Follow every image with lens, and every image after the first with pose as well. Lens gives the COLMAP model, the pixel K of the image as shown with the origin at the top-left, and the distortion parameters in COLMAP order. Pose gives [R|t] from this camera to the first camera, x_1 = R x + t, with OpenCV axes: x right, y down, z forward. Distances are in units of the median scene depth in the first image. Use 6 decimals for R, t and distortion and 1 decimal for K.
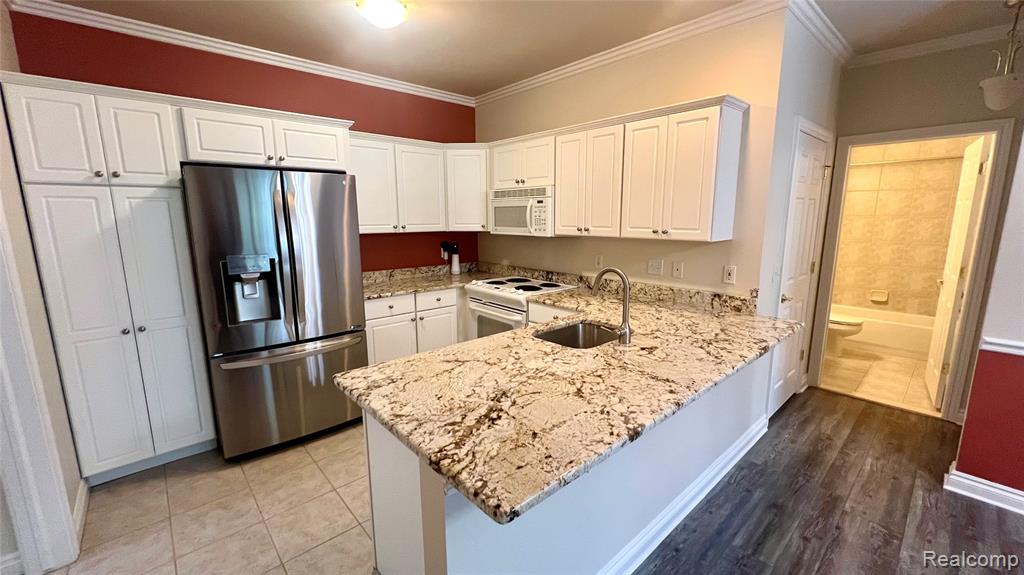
lens RADIAL K [[407.1, 0, 512.5], [0, 407.1, 290.7], [0, 0, 1]] dist [-0.001400, -0.000098]
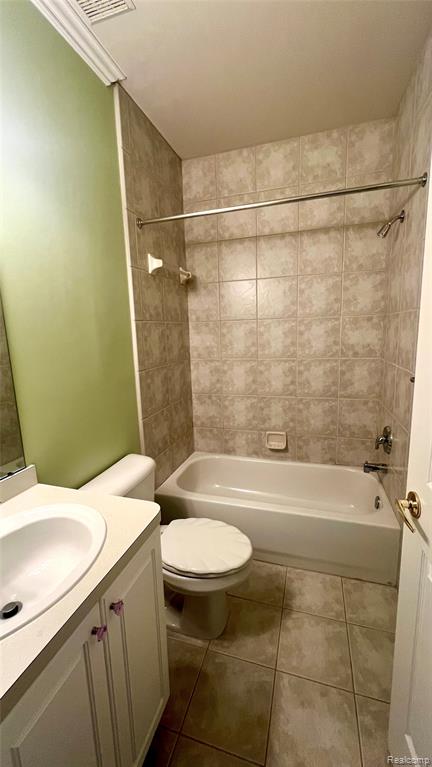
lens RADIAL K [[309.3, 0, 218.4], [0, 309.3, 382.0], [0, 0, 1]] dist [0.000056, -0.000004]
pose [[0.865106, -0.101019, 0.491312, 0.592981], [0.113856, 0.993490, 0.003793, -0.095584], [-0.488496, 0.052657, 0.870976, 0.614506]]
